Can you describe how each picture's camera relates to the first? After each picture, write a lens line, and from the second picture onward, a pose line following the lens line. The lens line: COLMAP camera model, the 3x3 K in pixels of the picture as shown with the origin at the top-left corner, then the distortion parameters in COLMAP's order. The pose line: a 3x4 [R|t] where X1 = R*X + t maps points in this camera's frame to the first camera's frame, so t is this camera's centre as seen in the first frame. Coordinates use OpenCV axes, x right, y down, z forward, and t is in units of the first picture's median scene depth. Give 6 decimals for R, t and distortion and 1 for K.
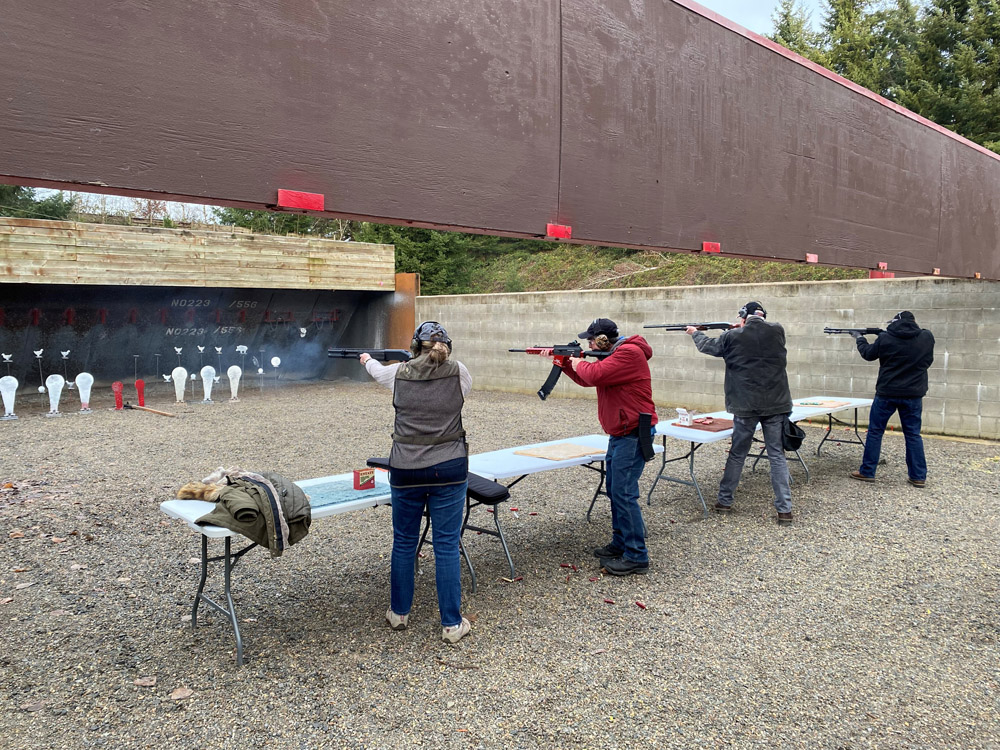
lens RADIAL K [[764.7, 0, 497.0], [0, 764.7, 368.0], [0, 0, 1]] dist [0.061326, -0.069698]
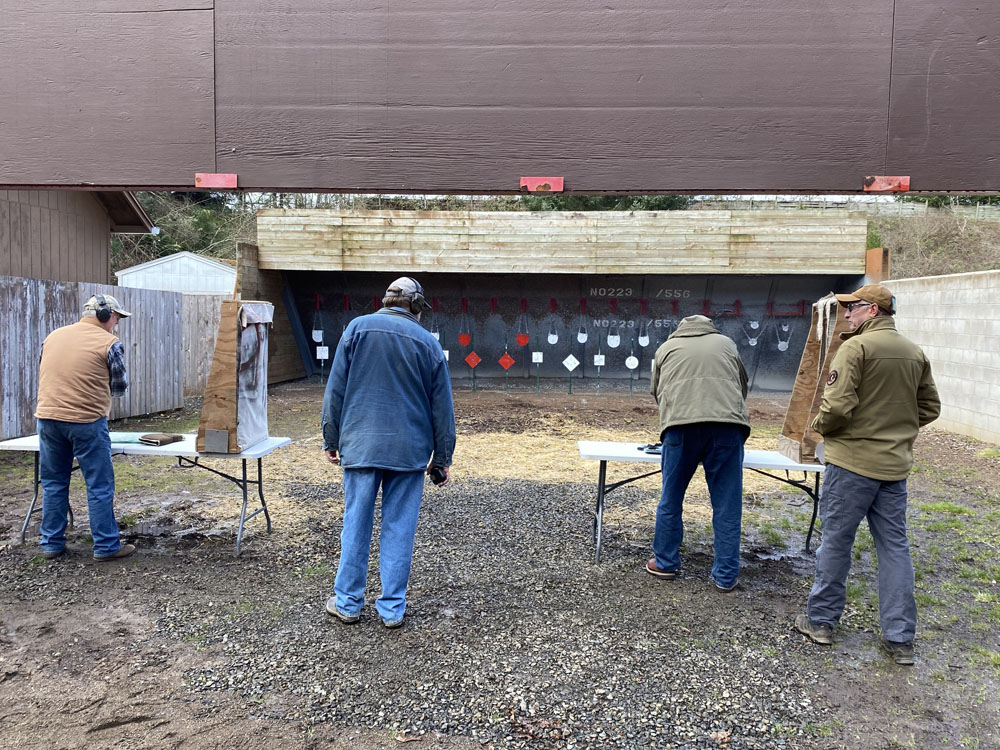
lens RADIAL K [[898.6, 0, 497.0], [0, 898.6, 363.4], [0, 0, 1]] dist [0.117234, -0.238225]
pose [[0.675140, 0.057445, -0.735450, 0.317810], [-0.068415, 0.997542, 0.015112, -0.007914], [0.734511, 0.040113, 0.677410, 0.205895]]
